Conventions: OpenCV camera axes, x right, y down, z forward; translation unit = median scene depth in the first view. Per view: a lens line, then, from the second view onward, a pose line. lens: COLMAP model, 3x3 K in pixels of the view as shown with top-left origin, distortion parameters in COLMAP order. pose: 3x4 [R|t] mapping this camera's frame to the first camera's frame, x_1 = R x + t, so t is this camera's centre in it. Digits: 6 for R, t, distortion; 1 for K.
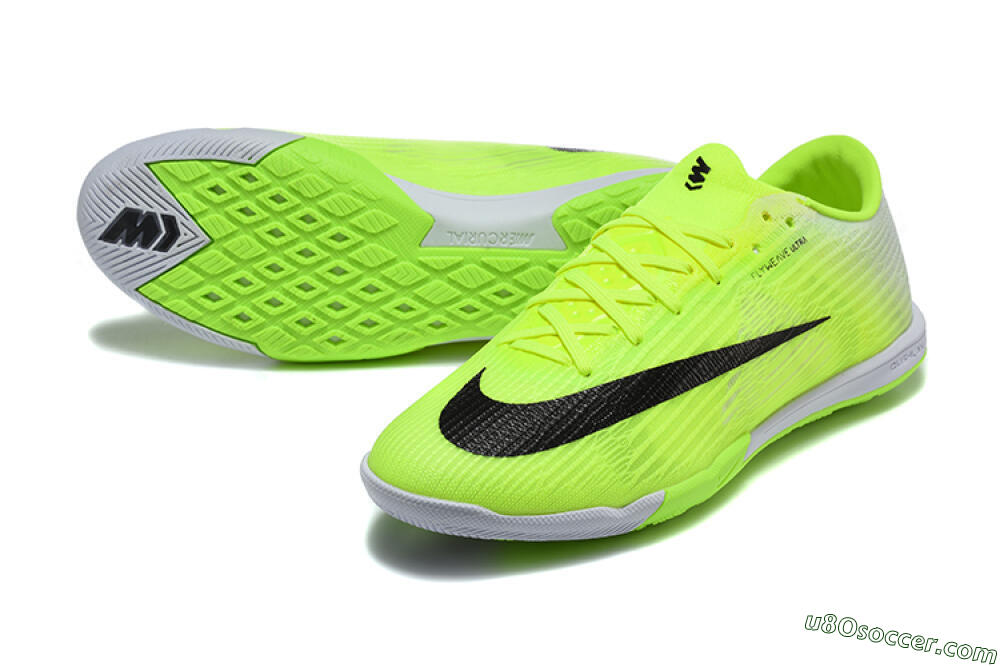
lens RADIAL K [[3116.7, 0, 500.0], [0, 3116.7, 333.5], [0, 0, 1]] dist [-0.460440, 0.009697]
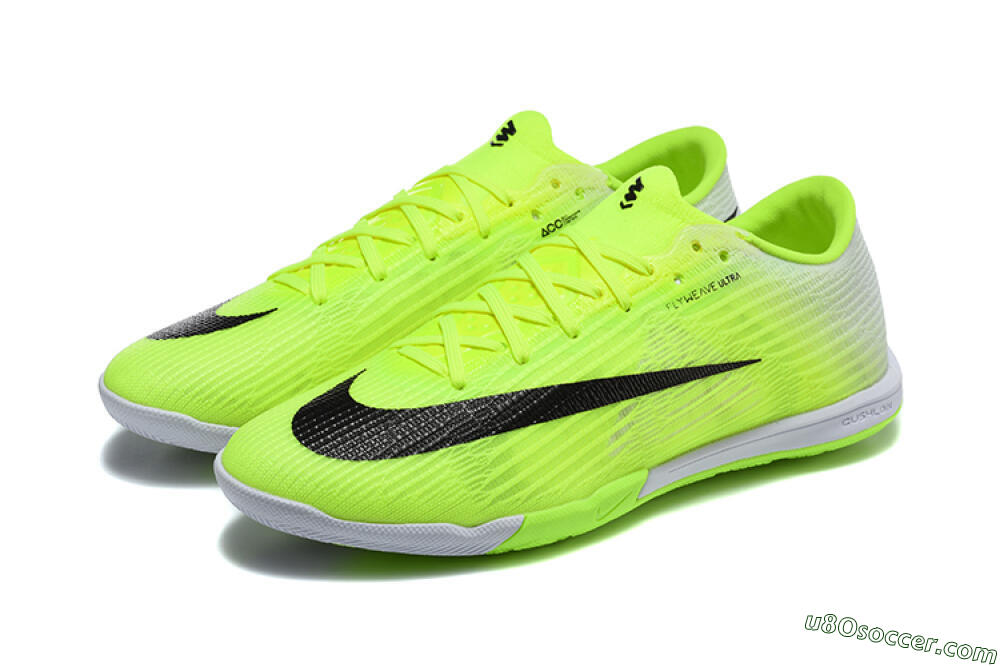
lens RADIAL K [[3116.7, 0, 500.0], [0, 3116.7, 333.5], [0, 0, 1]] dist [-0.460440, 0.009697]
pose [[0.973391, 0.096807, -0.207700, 0.234270], [-0.102103, 0.994662, -0.014908, 0.009351], [0.205148, 0.035718, 0.978079, 0.052378]]
